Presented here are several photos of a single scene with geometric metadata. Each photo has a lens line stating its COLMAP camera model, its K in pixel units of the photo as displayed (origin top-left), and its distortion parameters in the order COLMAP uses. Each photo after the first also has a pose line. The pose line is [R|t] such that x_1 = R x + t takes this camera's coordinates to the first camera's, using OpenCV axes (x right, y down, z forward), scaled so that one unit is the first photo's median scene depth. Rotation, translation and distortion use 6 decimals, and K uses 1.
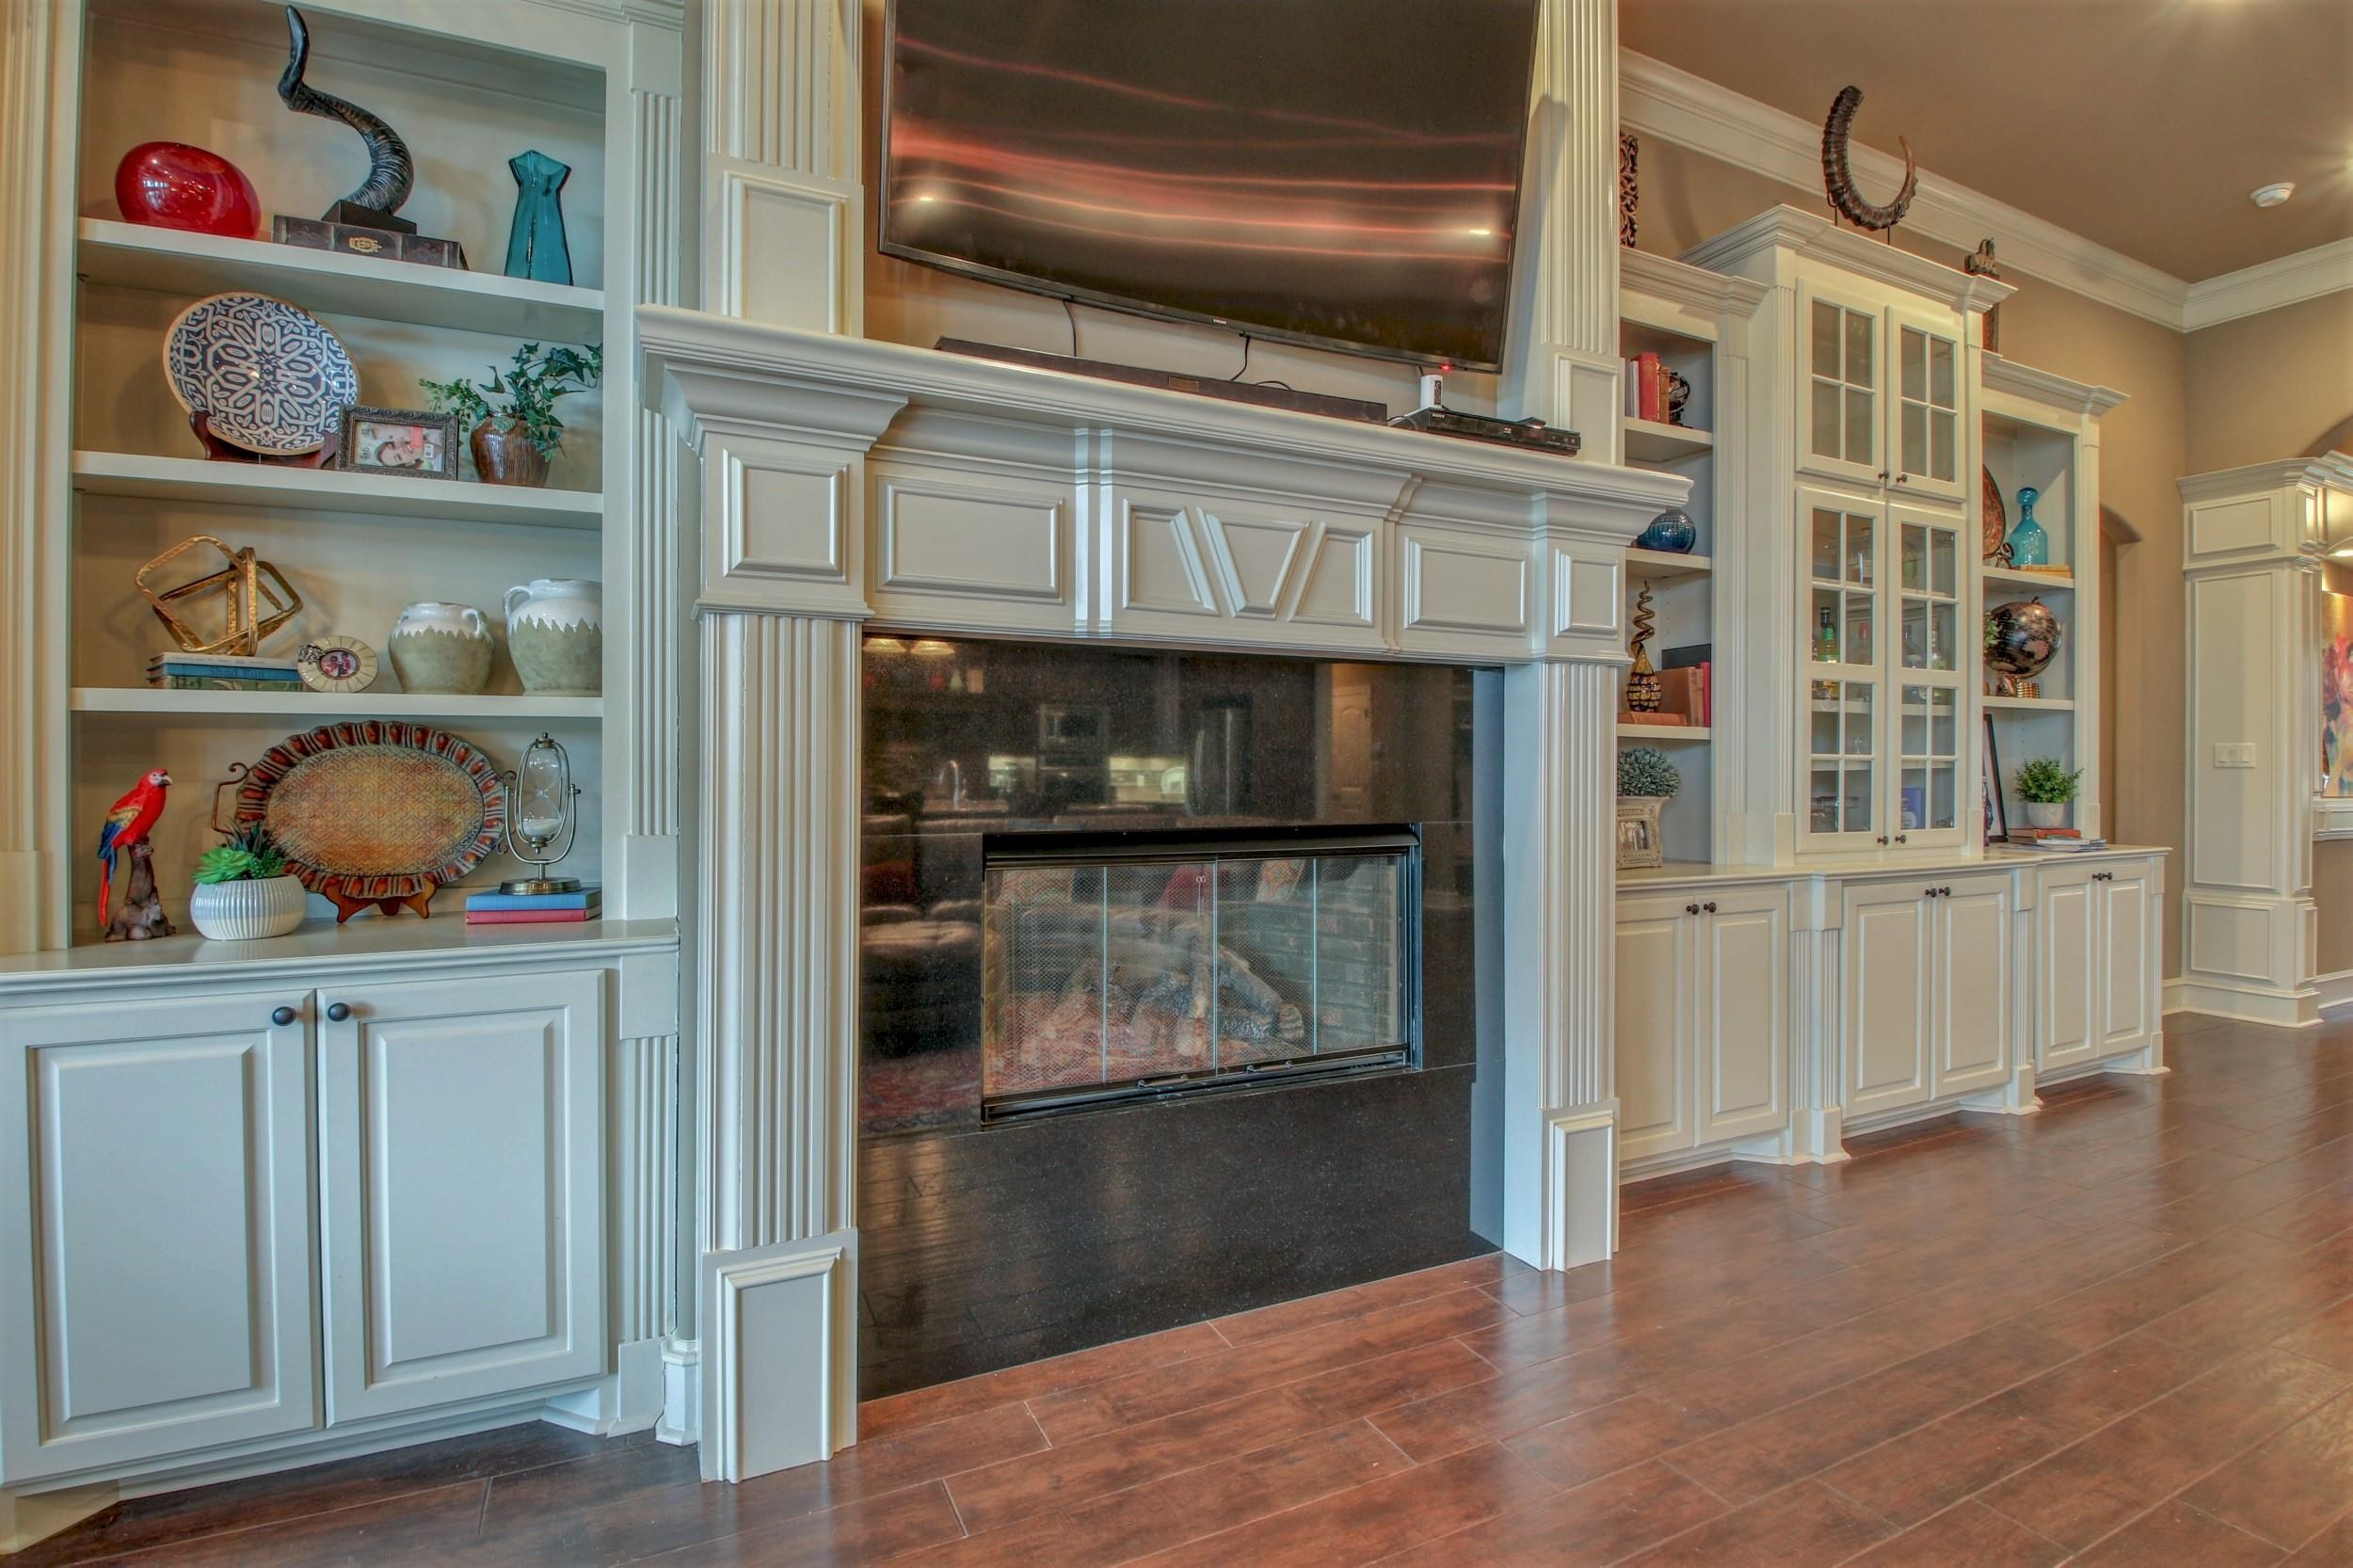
lens RADIAL K [[1100.7, 0, 1178.2], [0, 1100.7, 772.7], [0, 0, 1]] dist [0.015000, -0.025501]
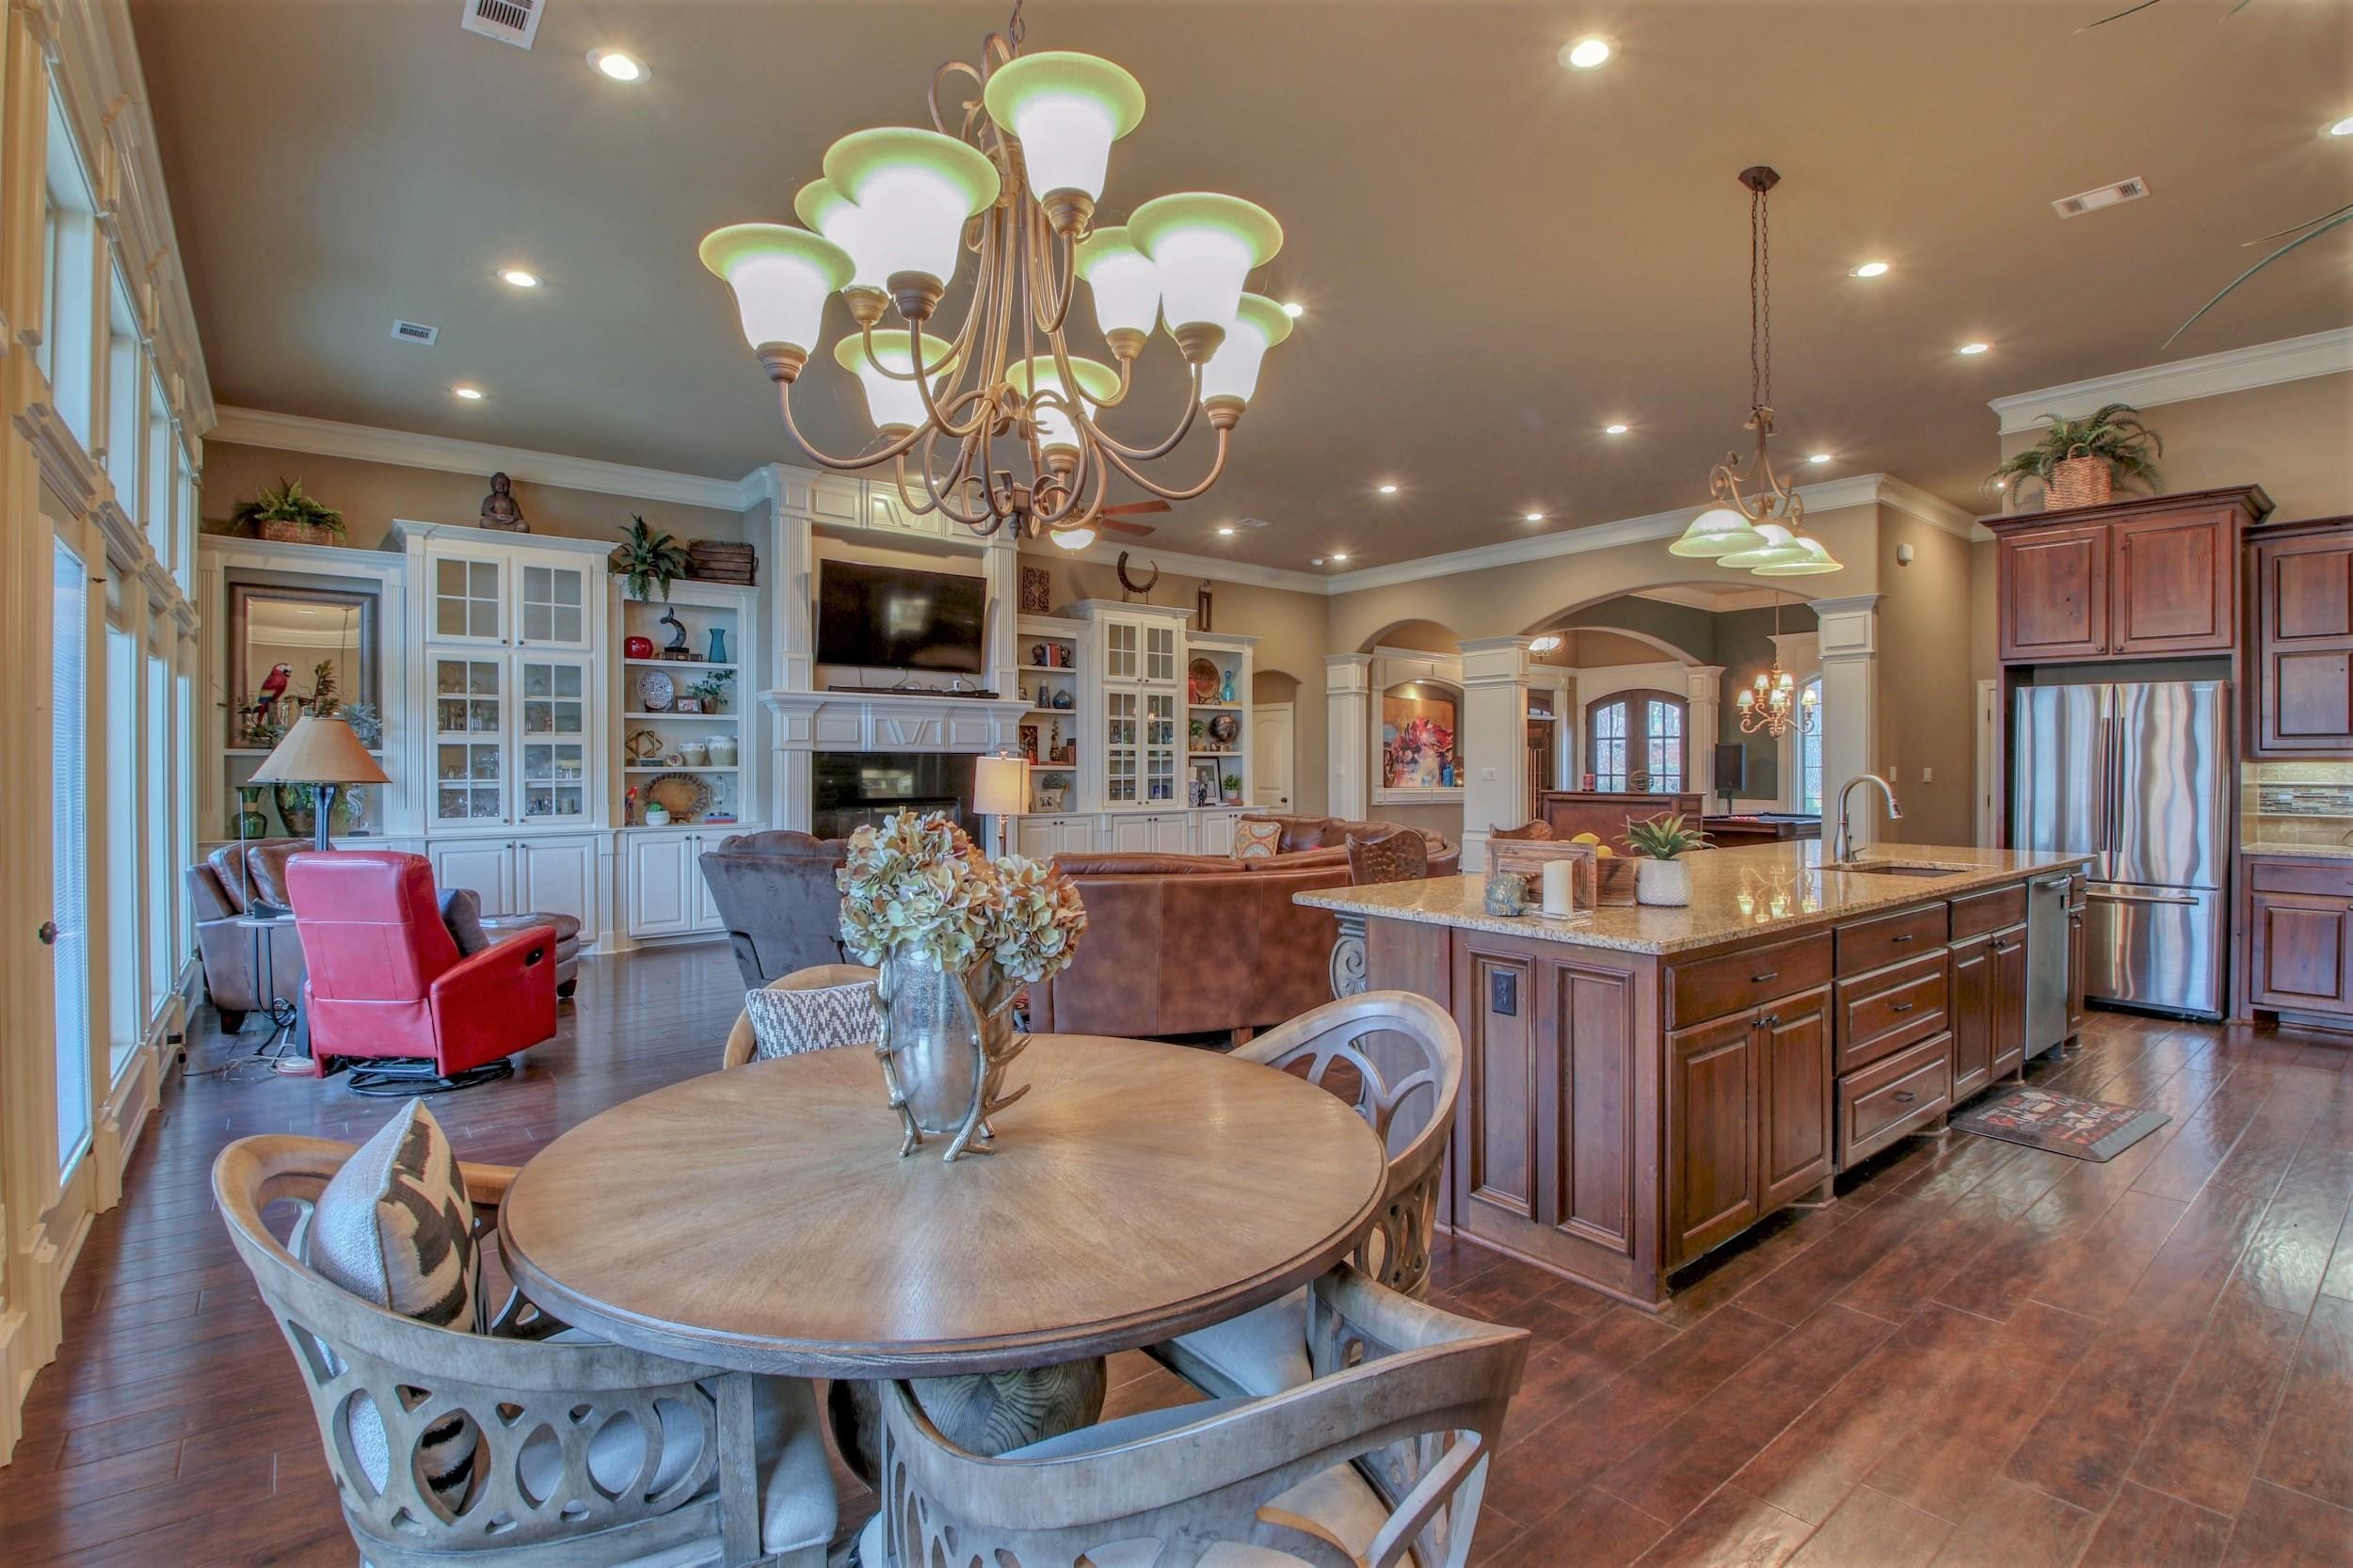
lens RADIAL K [[1090.6, 0, 1183.3], [0, 1090.6, 771.9], [0, 0, 1]] dist [0.018382, -0.031652]
pose [[0.973437, -0.006857, 0.228853, 0.086075], [0.007369, 0.999972, -0.001383, -0.018739], [-0.228837, 0.003033, 0.973460, -1.970587]]
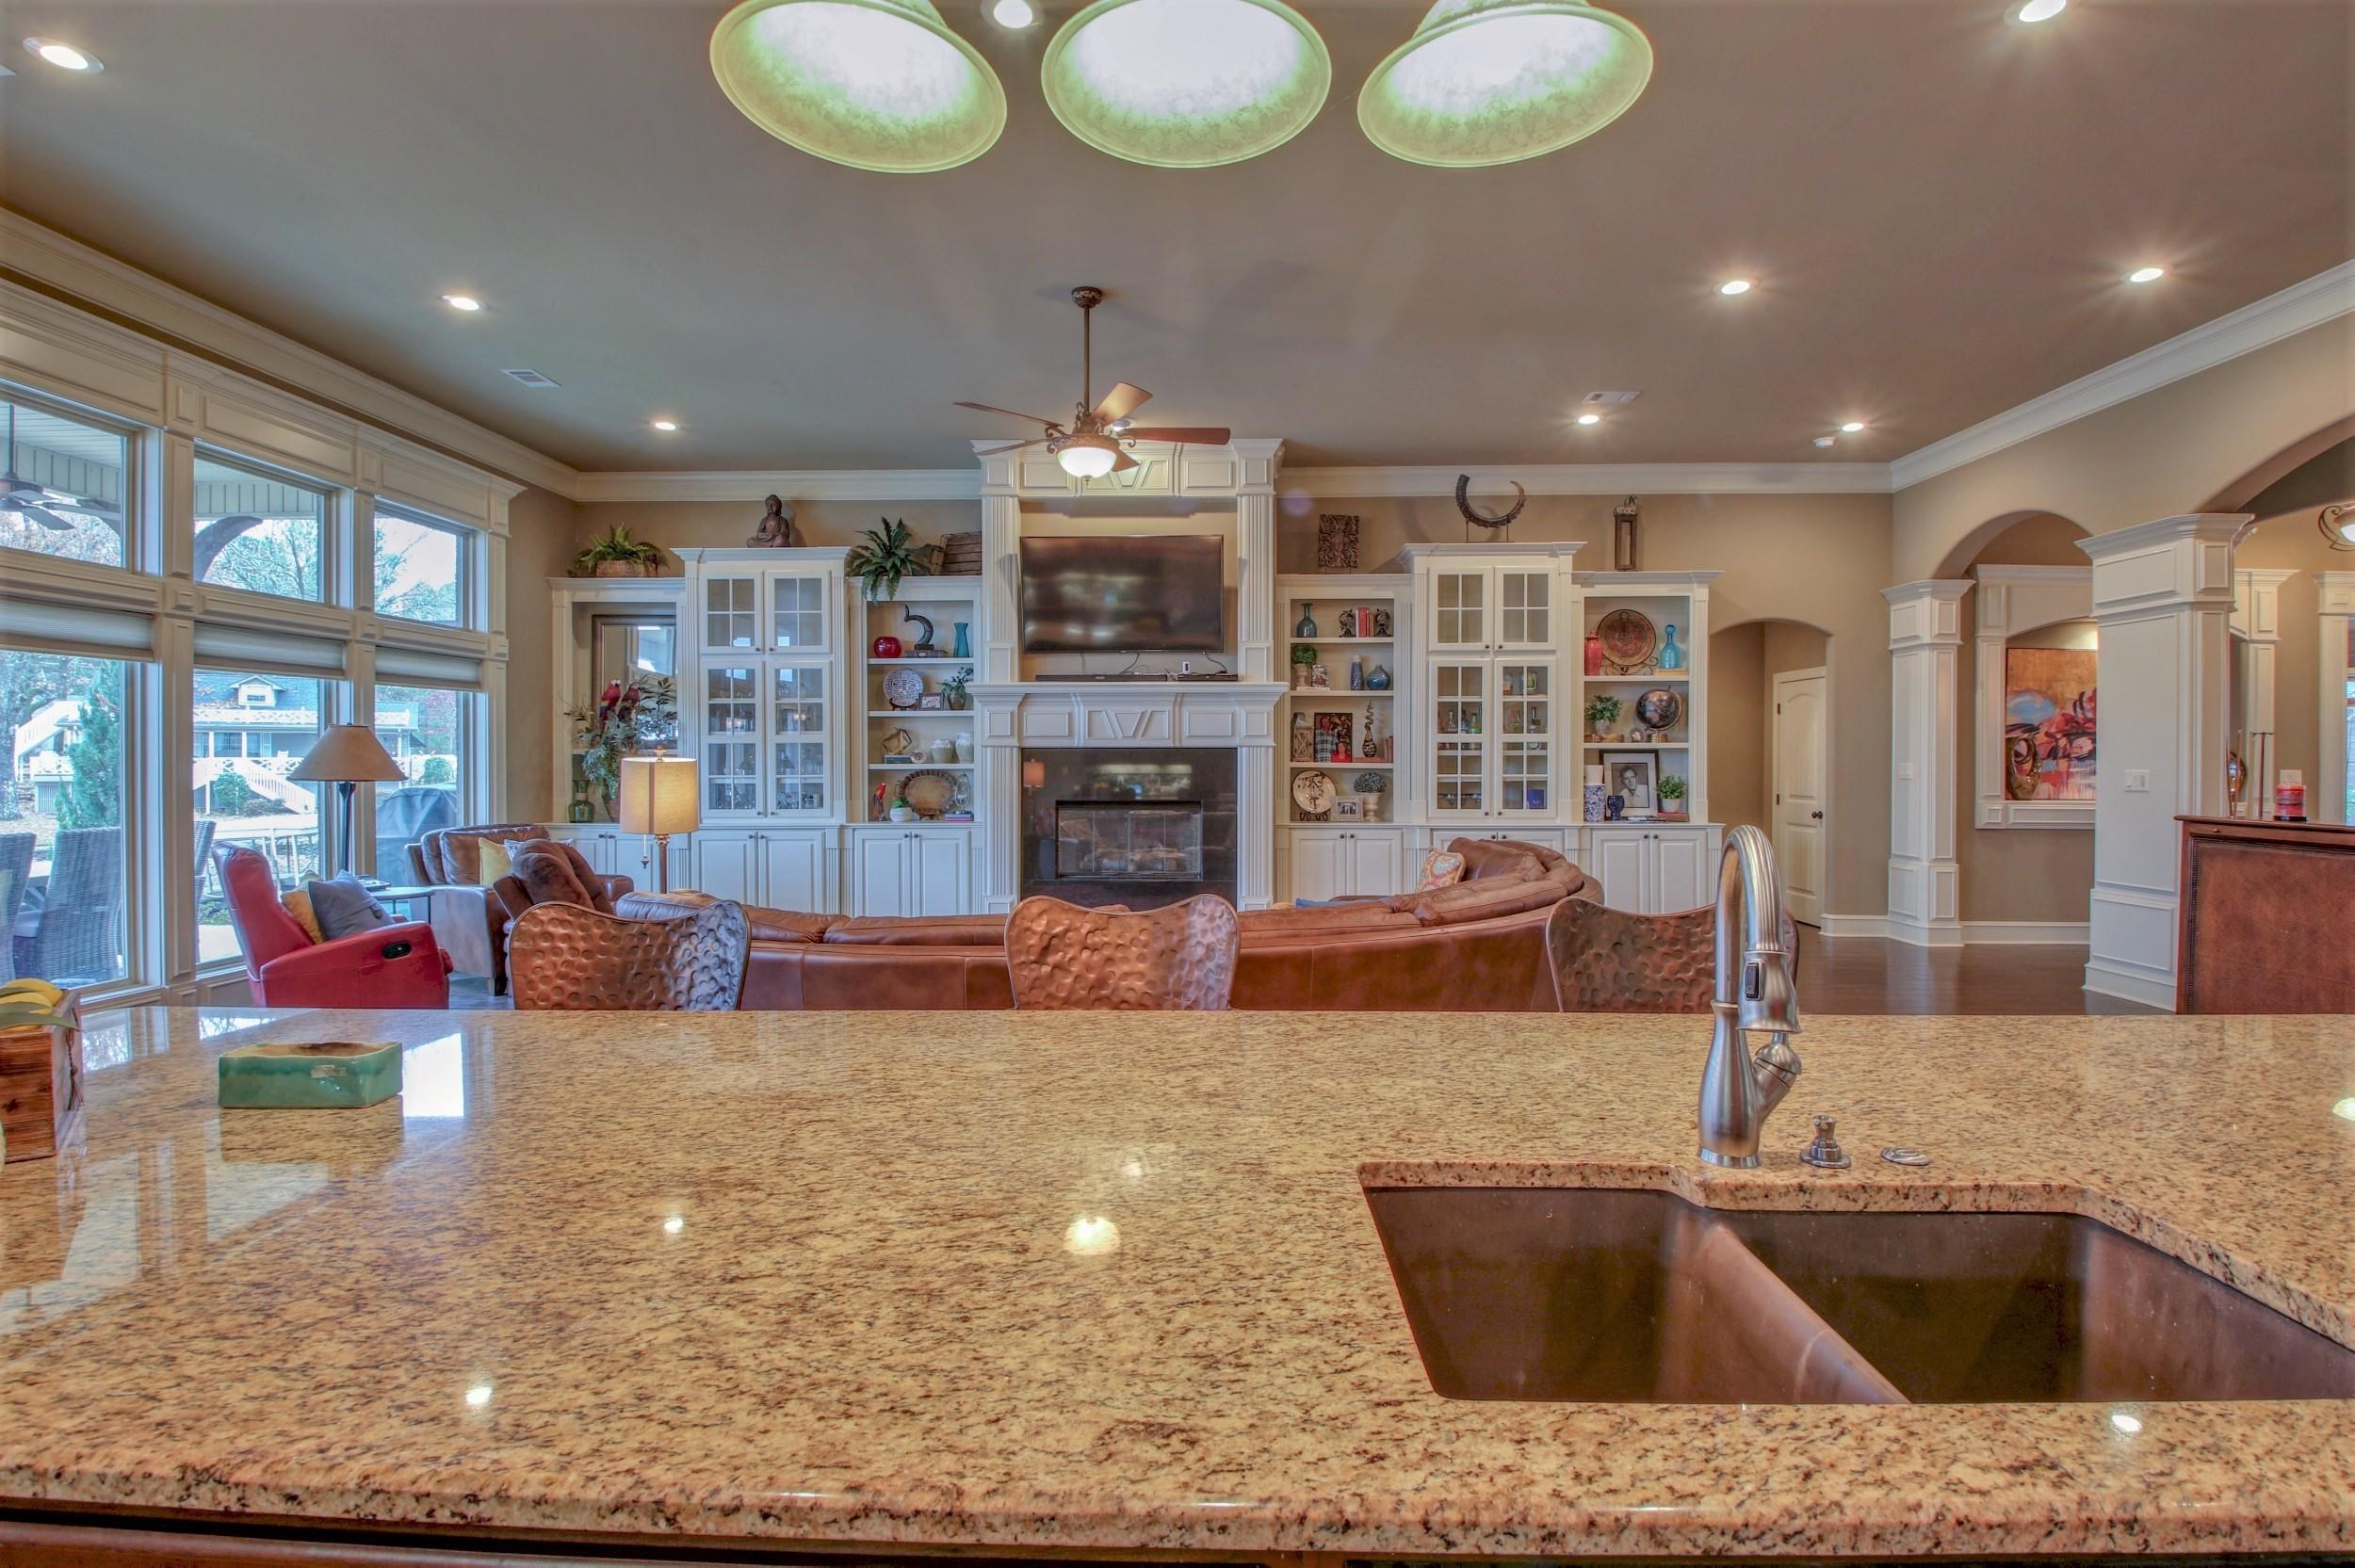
lens RADIAL K [[1117.7, 0, 1191.0], [0, 1117.7, 773.1], [0, 0, 1]] dist [0.011776, -0.000269]
pose [[0.888119, 0.000320, -0.459614, 1.189007], [0.000970, 0.999996, 0.002571, -0.027070], [0.459613, -0.002729, 0.888115, -1.294744]]
